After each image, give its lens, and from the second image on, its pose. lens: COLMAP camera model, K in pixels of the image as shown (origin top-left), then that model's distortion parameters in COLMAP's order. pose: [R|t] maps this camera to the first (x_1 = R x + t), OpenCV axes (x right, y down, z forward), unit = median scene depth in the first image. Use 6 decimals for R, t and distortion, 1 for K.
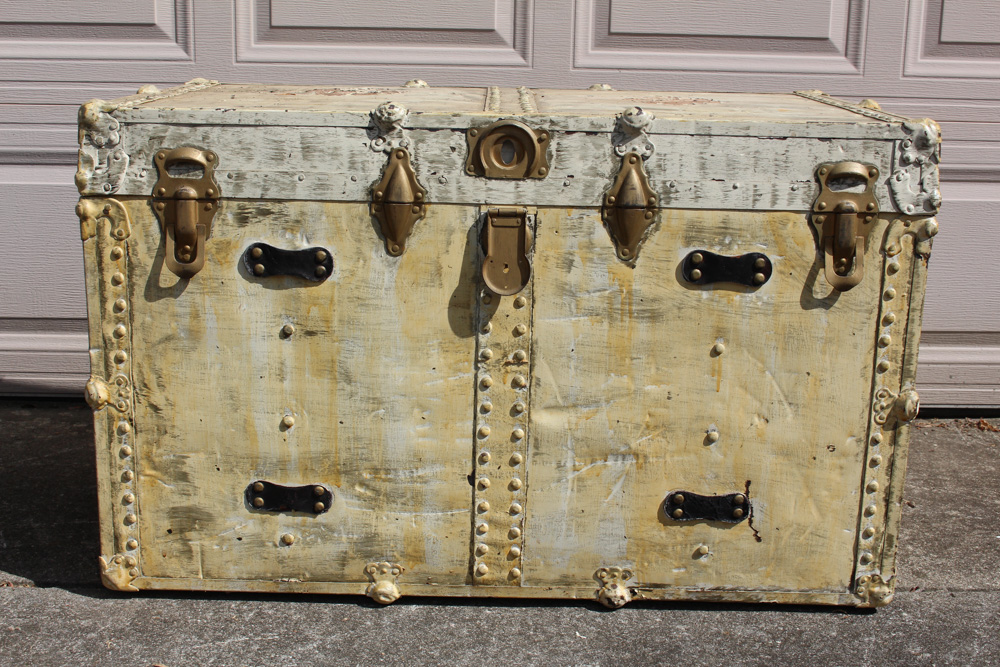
lens RADIAL K [[1287.0, 0, 493.8], [0, 1287.0, 316.1], [0, 0, 1]] dist [-0.084373, 0.000000]
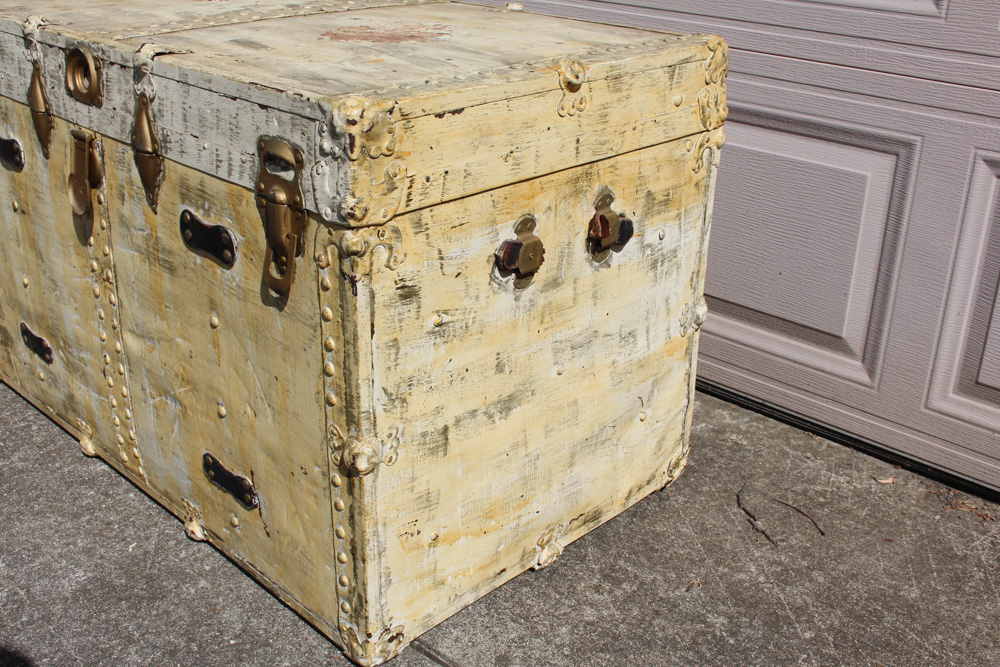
lens RADIAL K [[1097.4, 0, 495.4], [0, 1097.4, 327.5], [0, 0, 1]] dist [-0.086790, 0.000000]
pose [[0.714059, 0.277533, -0.642724, 0.826533], [-0.165363, 0.958951, 0.230366, -0.183605], [0.680275, -0.058212, 0.730641, 0.579922]]
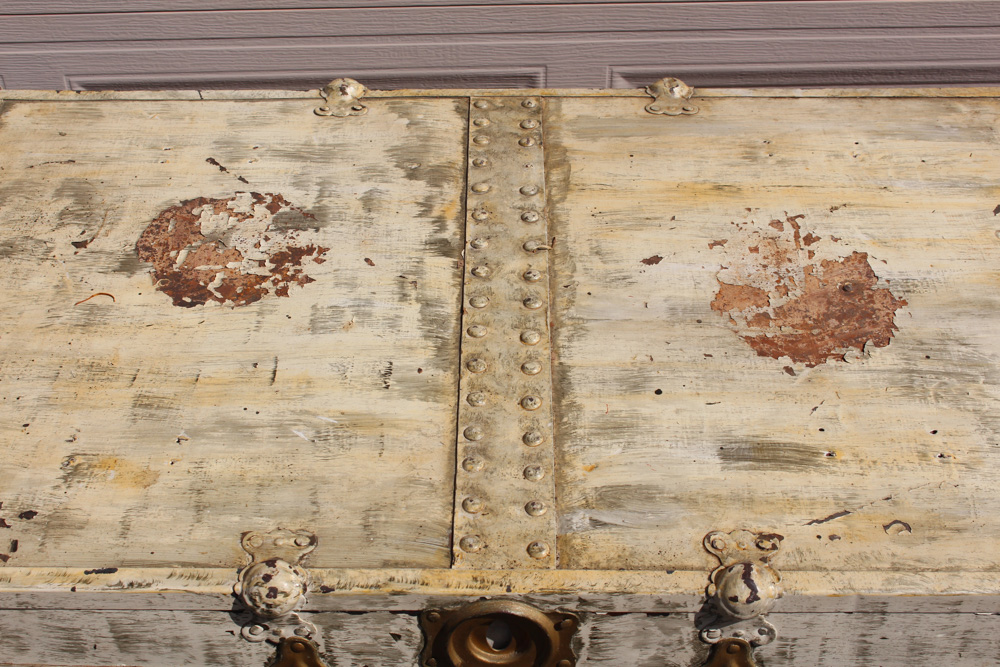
lens RADIAL K [[1421.1, 0, 493.2], [0, 1421.1, 331.1], [0, 0, 1]] dist [-0.061971, 0.000000]
pose [[0.999640, -0.015538, -0.021852, 0.022853], [0.023993, 0.882167, 0.470325, -0.508335], [0.011969, -0.470680, 0.882223, 0.532830]]
